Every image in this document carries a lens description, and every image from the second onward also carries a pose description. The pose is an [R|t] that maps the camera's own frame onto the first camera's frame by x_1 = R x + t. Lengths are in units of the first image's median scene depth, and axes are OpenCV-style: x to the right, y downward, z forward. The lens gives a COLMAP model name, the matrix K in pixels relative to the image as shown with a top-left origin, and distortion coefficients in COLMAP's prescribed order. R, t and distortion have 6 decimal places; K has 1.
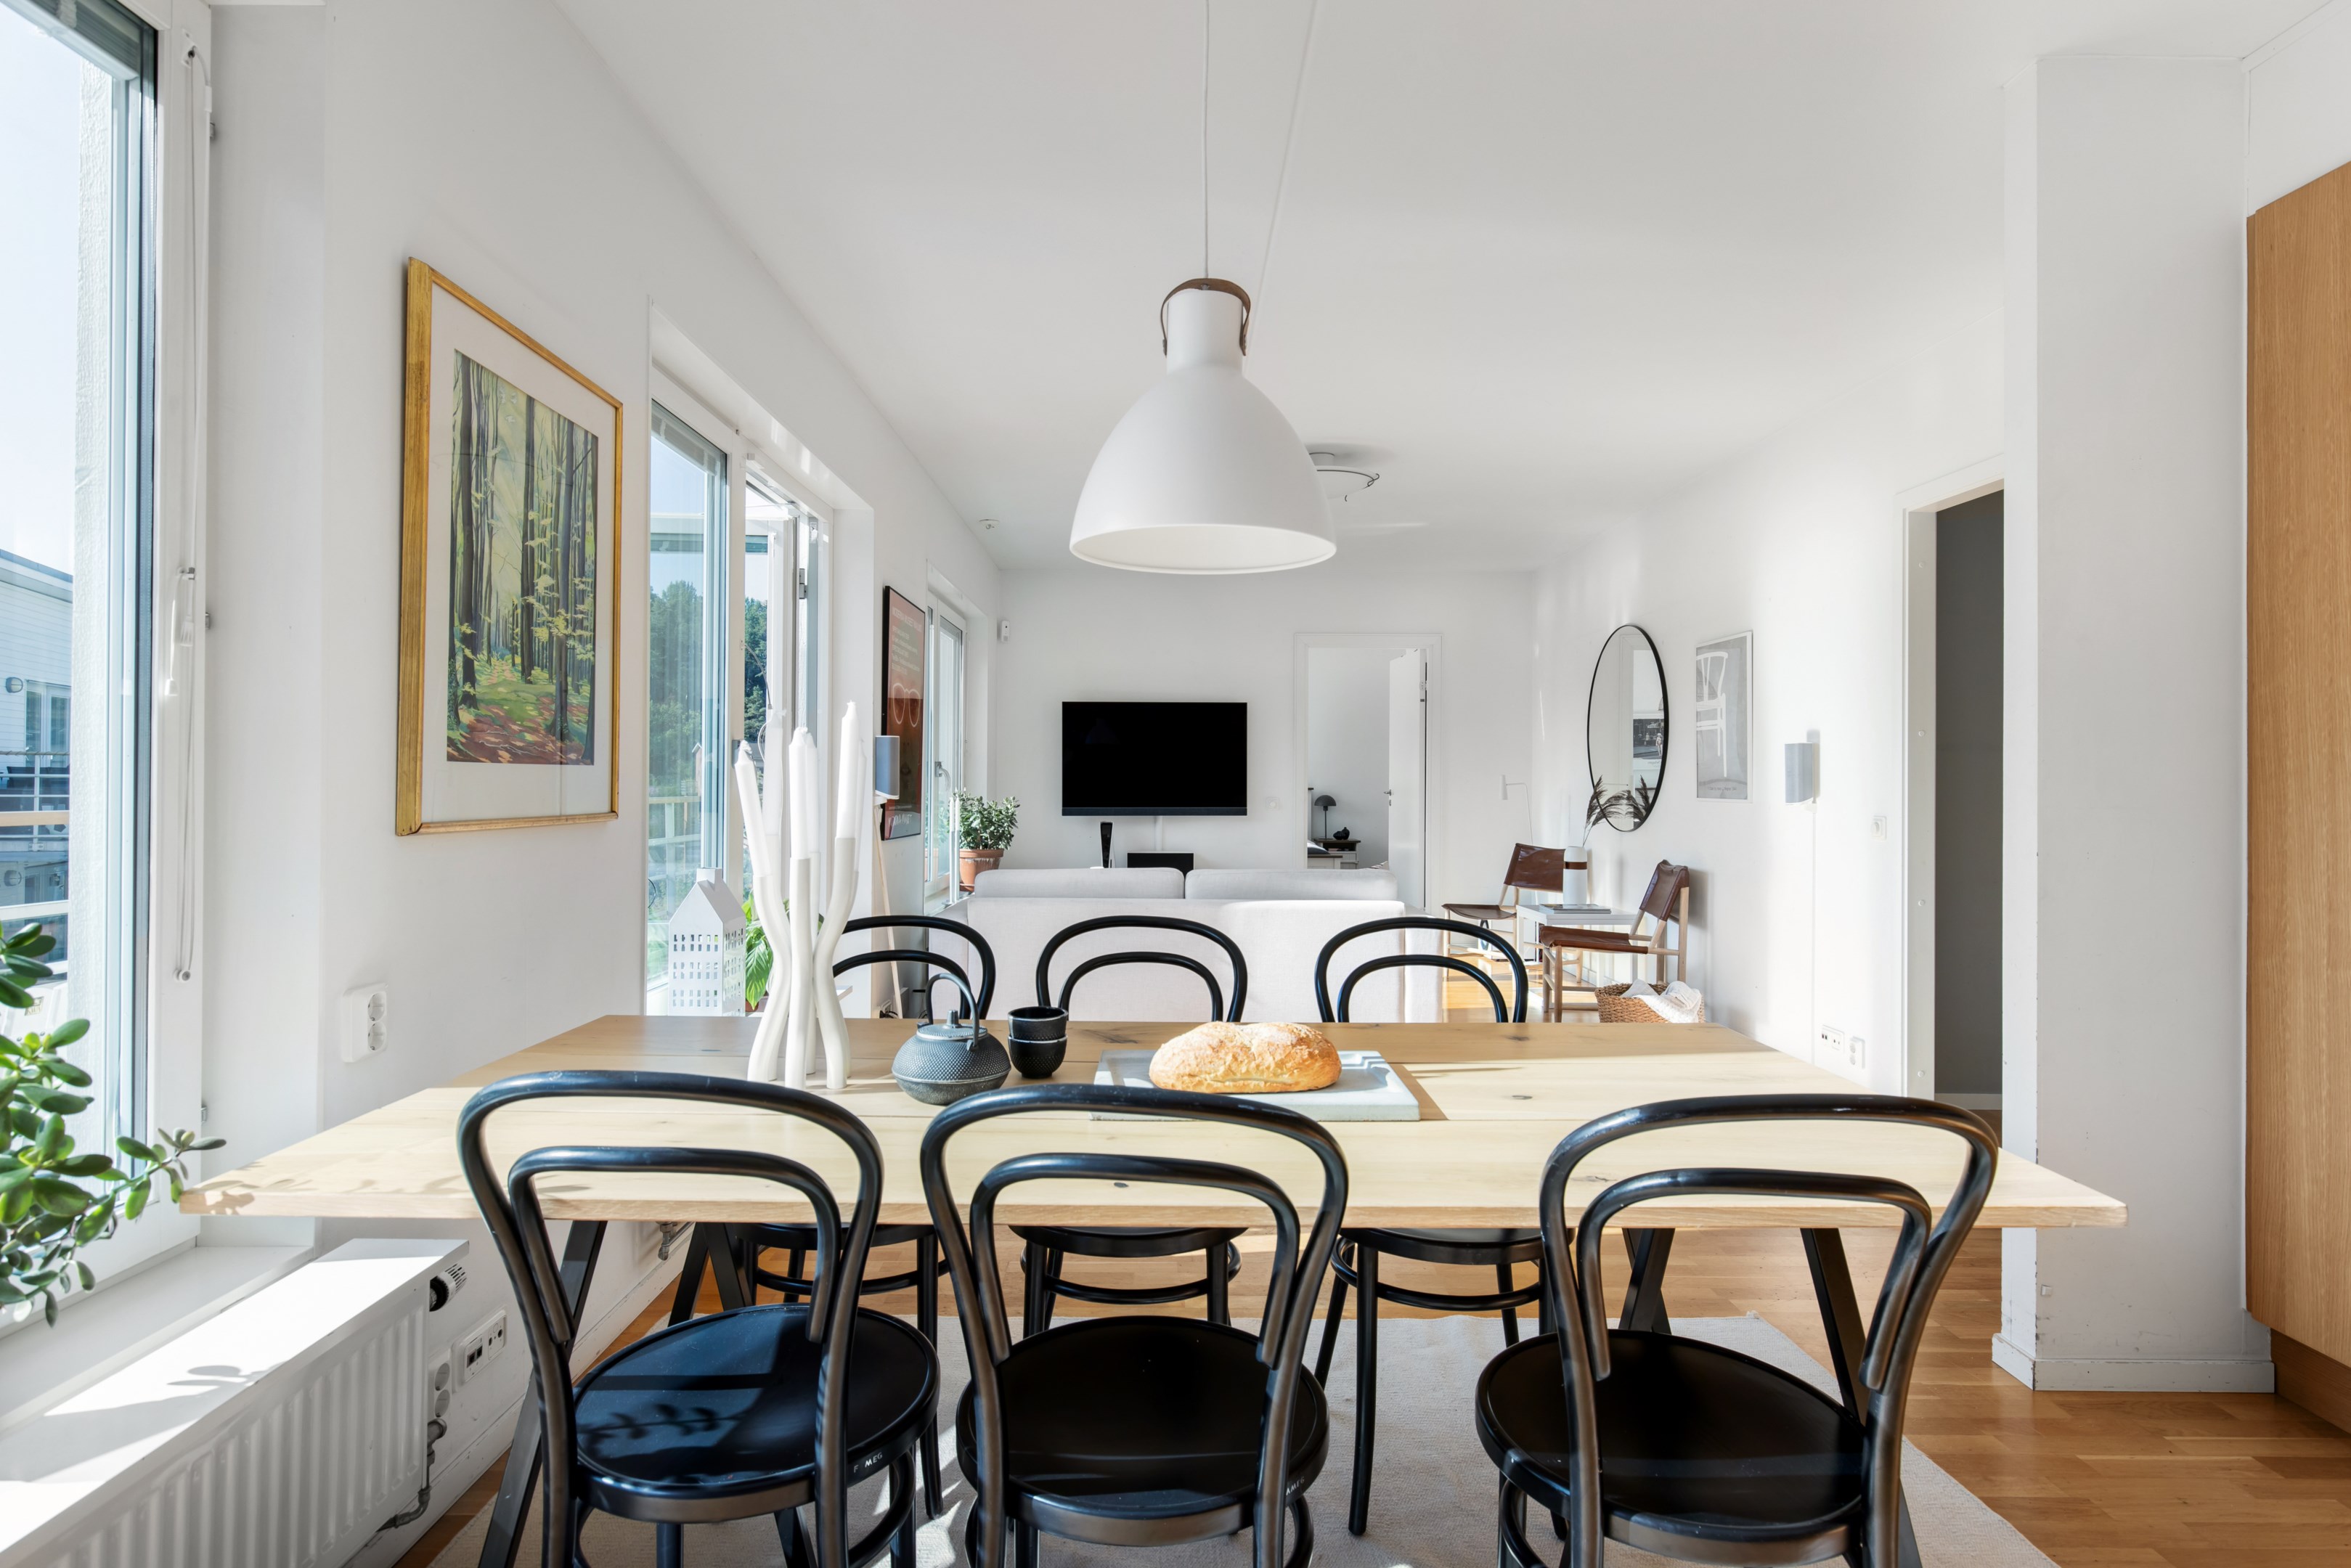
lens RADIAL K [[1225.1, 0, 1173.5], [0, 1225.1, 773.1], [0, 0, 1]] dist [-0.003762, -0.001213]
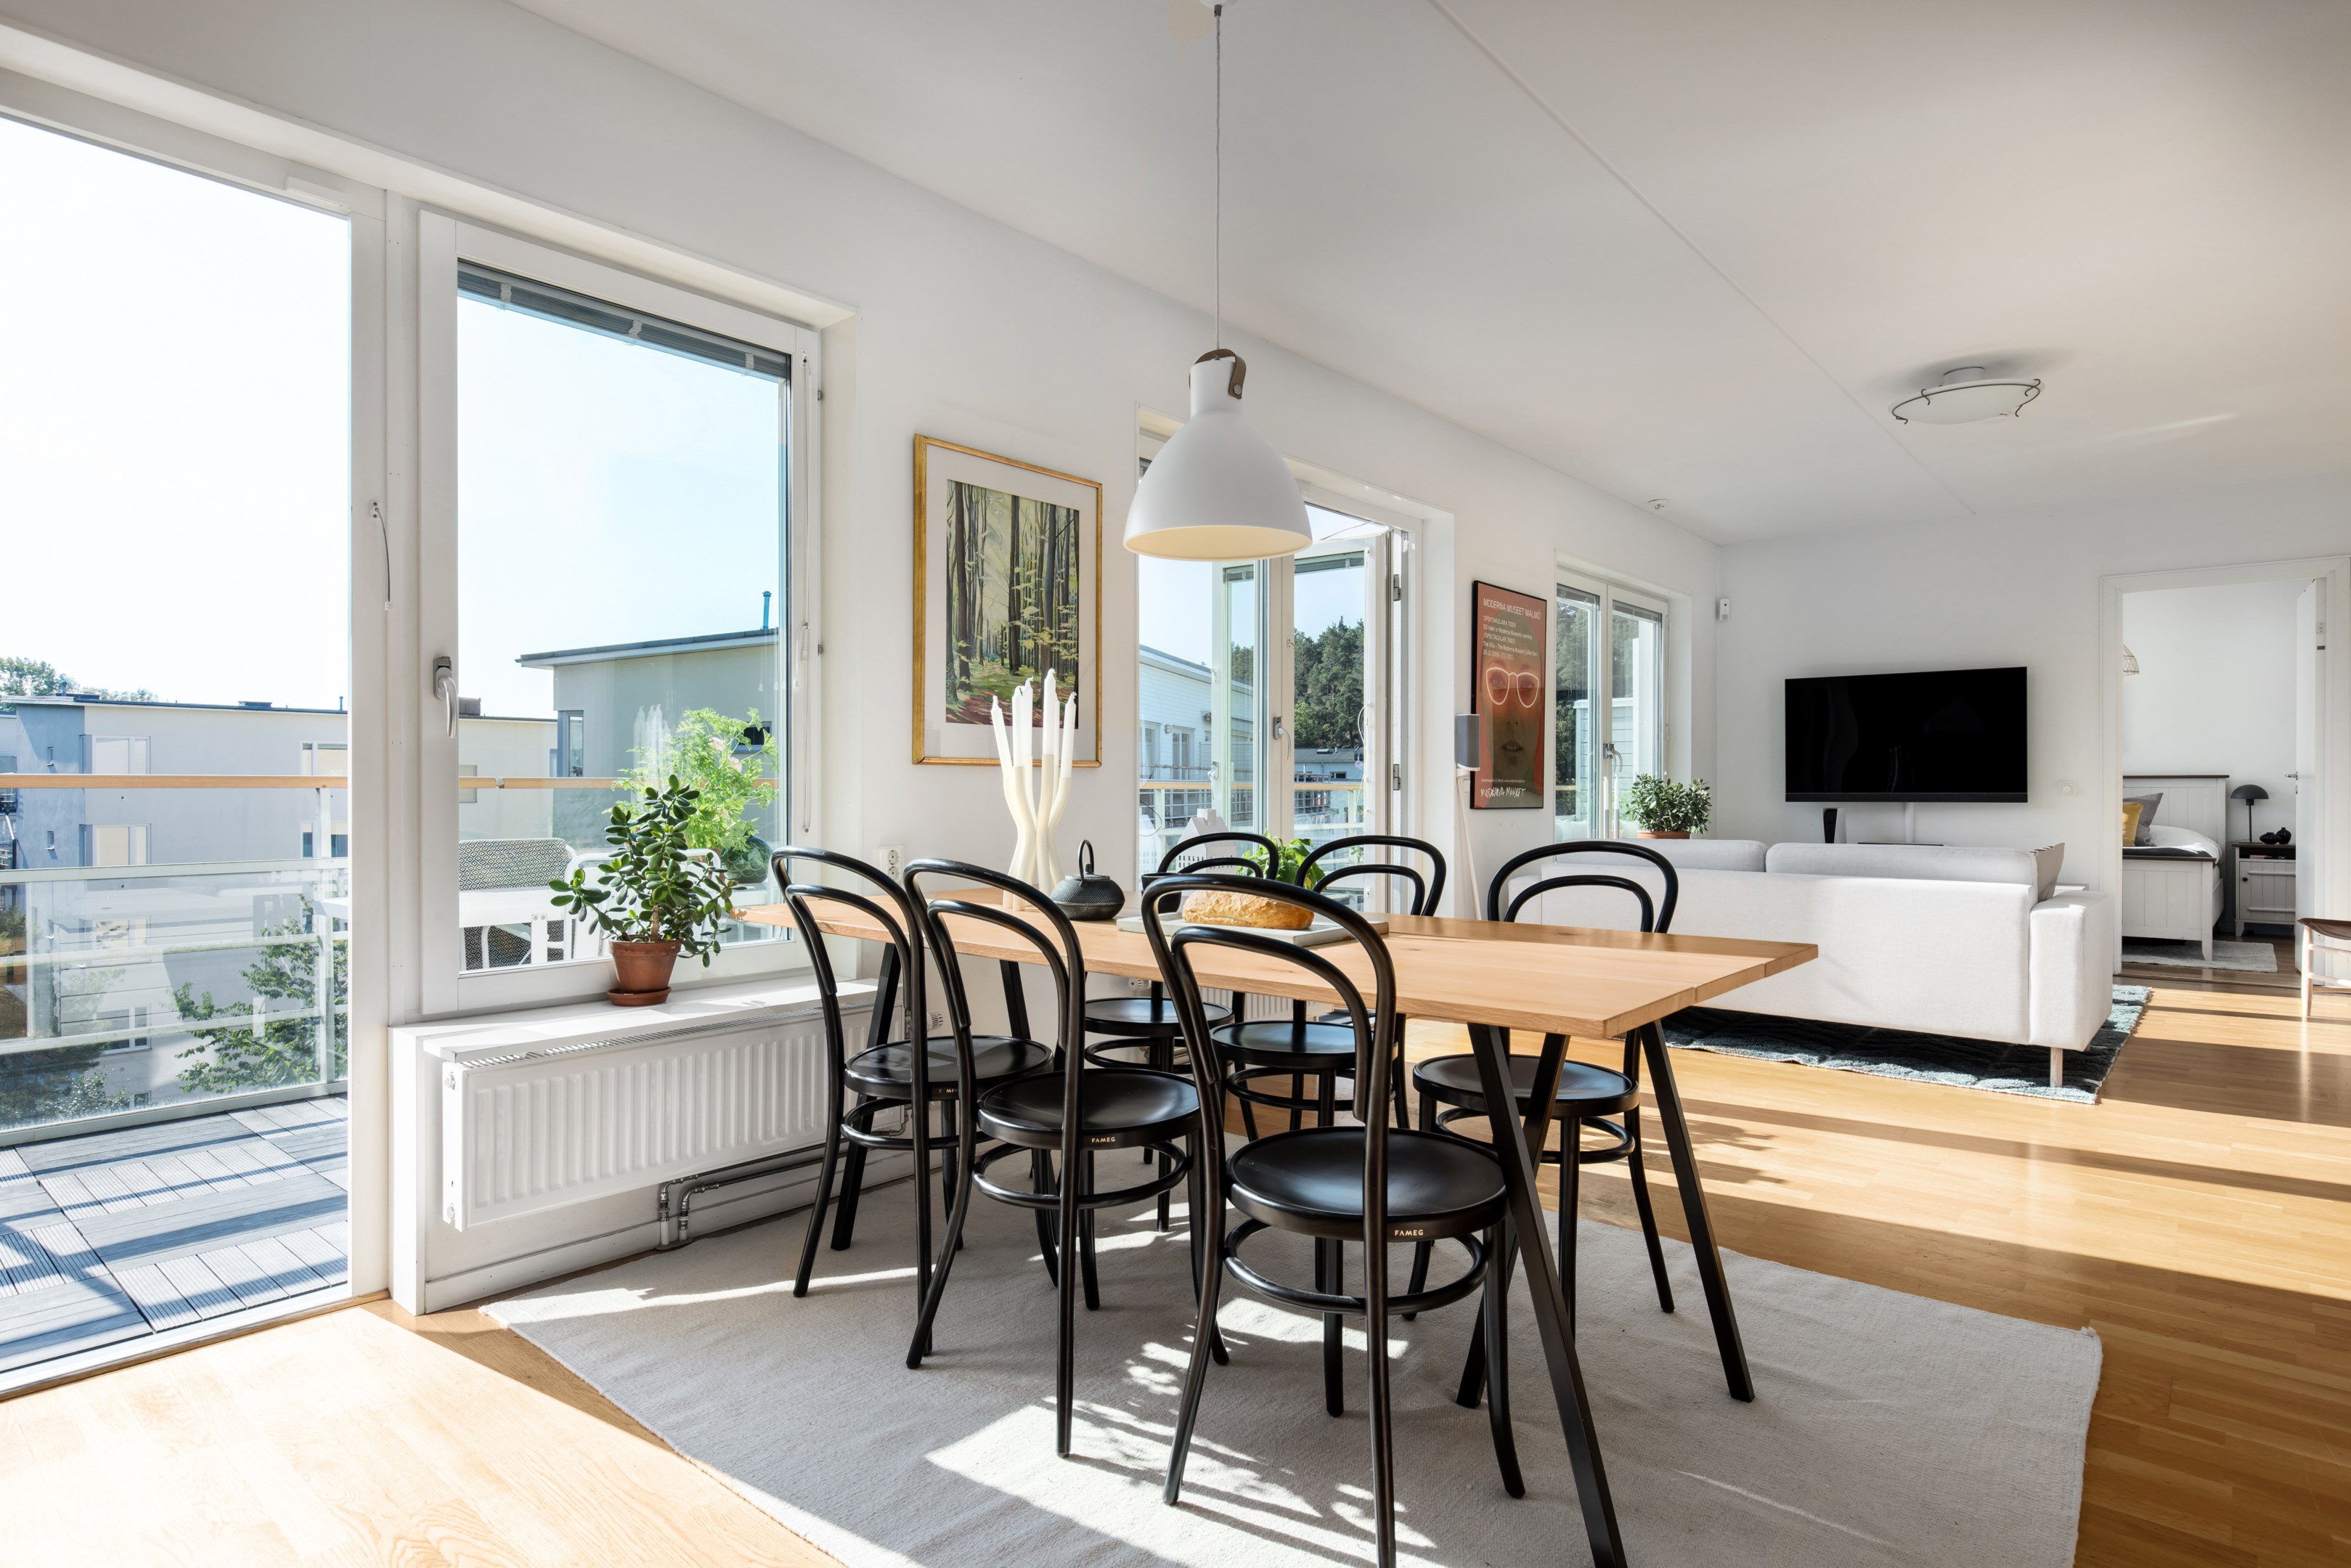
lens RADIAL K [[1266.2, 0, 1173.8], [0, 1266.2, 795.1], [0, 0, 1]] dist [-0.000627, 0.000051]
pose [[0.755298, -0.003959, -0.655370, 0.681434], [0.009449, 0.999944, 0.004850, 0.073341], [0.655314, -0.009856, 0.755293, -0.109088]]
